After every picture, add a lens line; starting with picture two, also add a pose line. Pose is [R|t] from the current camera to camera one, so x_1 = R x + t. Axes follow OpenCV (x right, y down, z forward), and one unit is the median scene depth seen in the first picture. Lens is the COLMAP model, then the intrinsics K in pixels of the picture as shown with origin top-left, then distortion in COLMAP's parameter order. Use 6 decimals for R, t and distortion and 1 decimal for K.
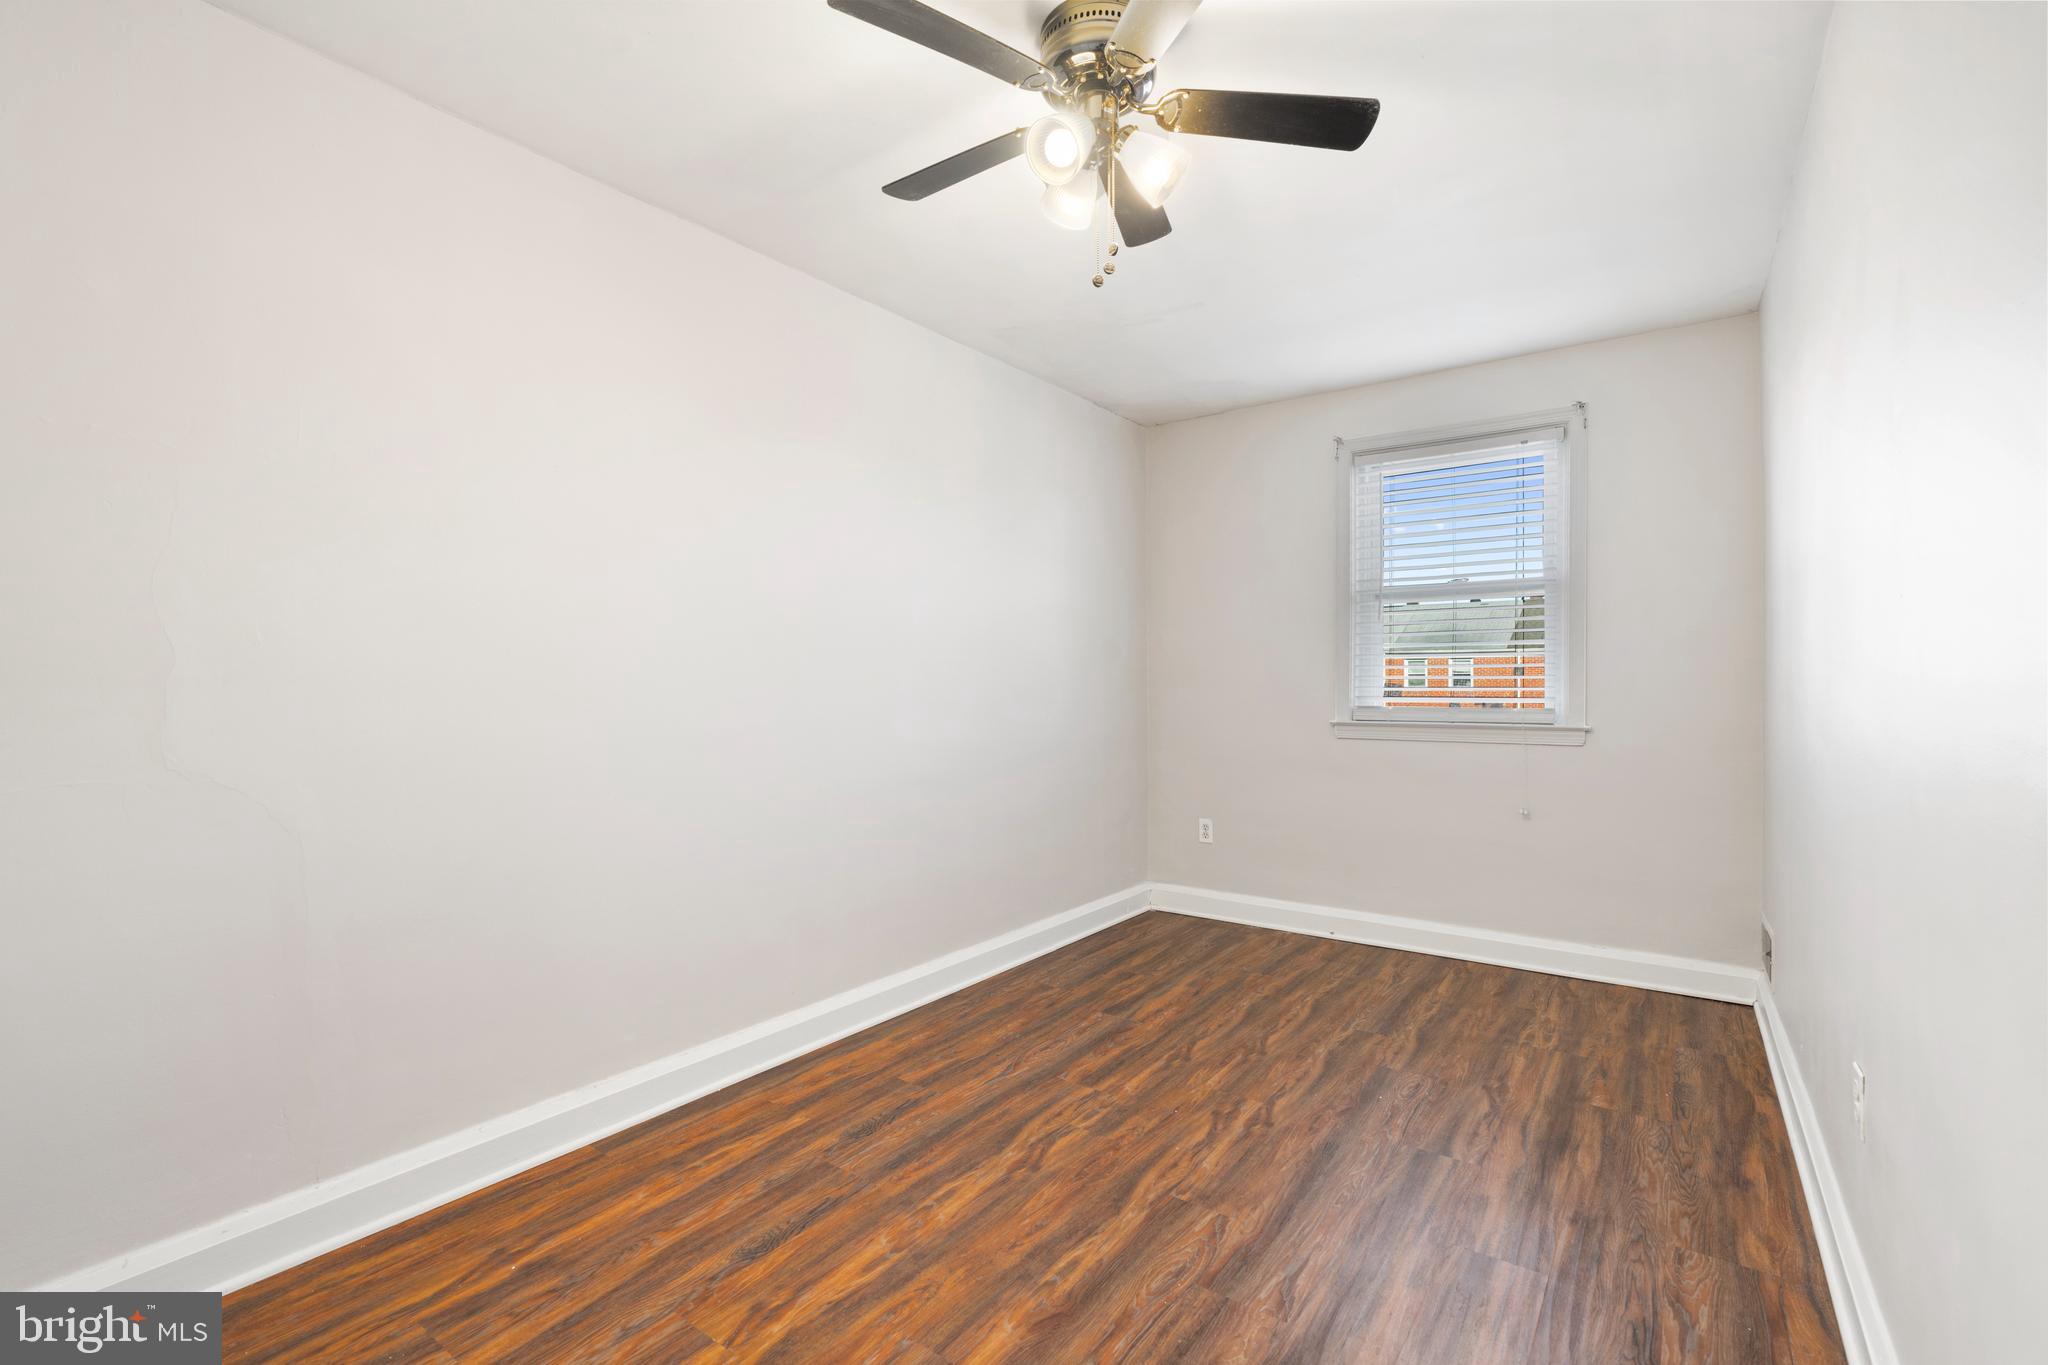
lens RADIAL K [[925.4, 0, 1026.2], [0, 925.4, 681.2], [0, 0, 1]] dist [-0.002413, 0.002039]
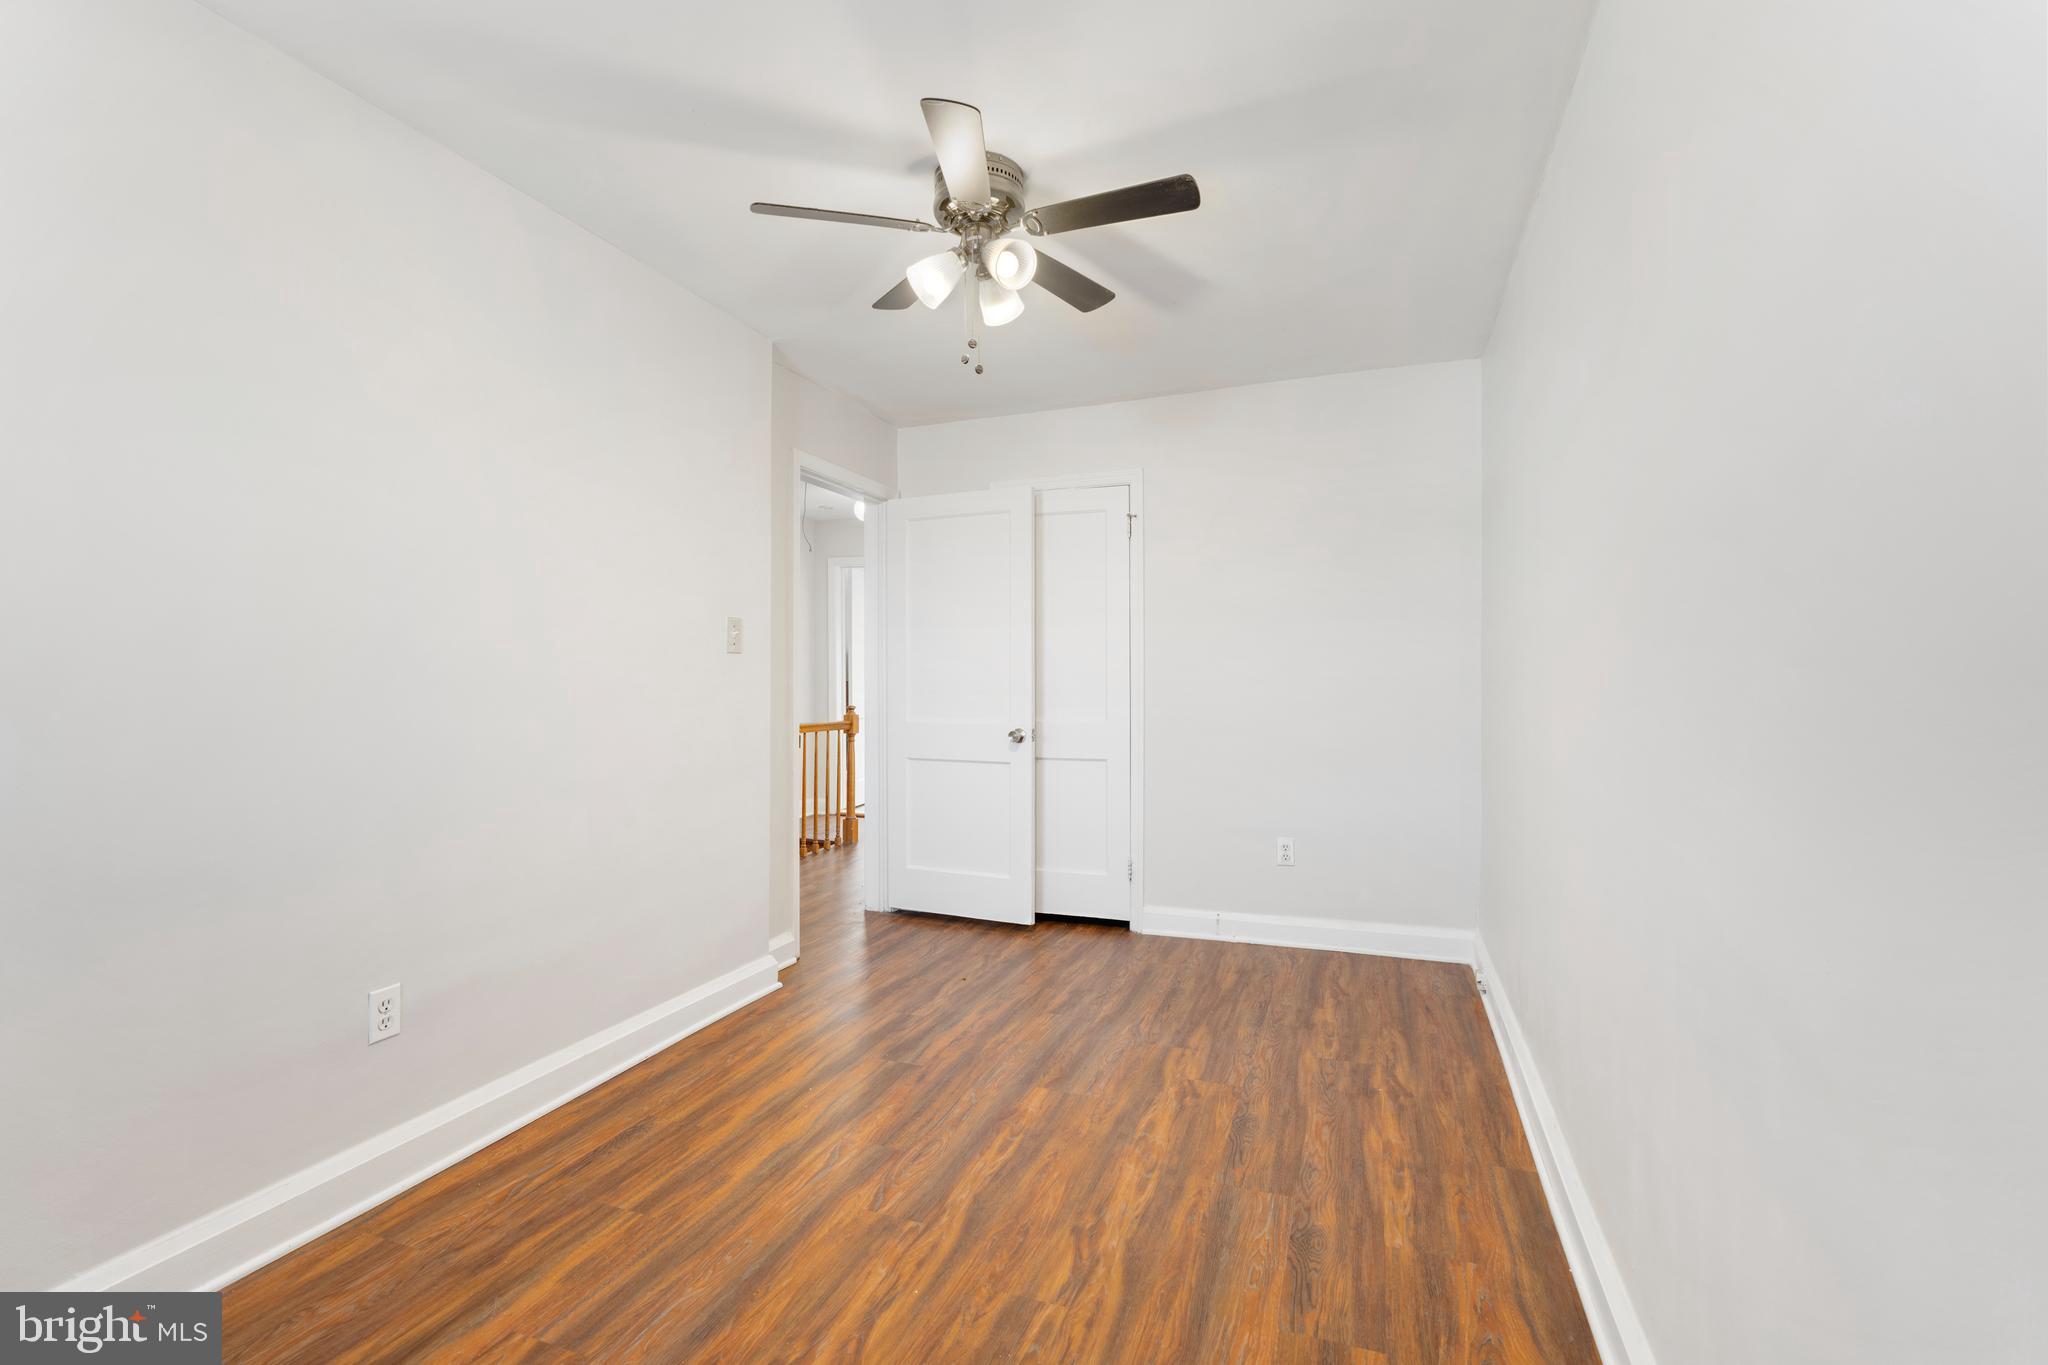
lens RADIAL K [[925.4, 0, 1022.9], [0, 925.4, 677.8], [0, 0, 1]] dist [-0.002413, 0.002039]
pose [[-0.965938, -0.000097, -0.258772, 0.302249], [-0.000036, 1.000000, -0.000243, -0.003587], [0.258772, -0.000225, -0.965938, 1.928485]]
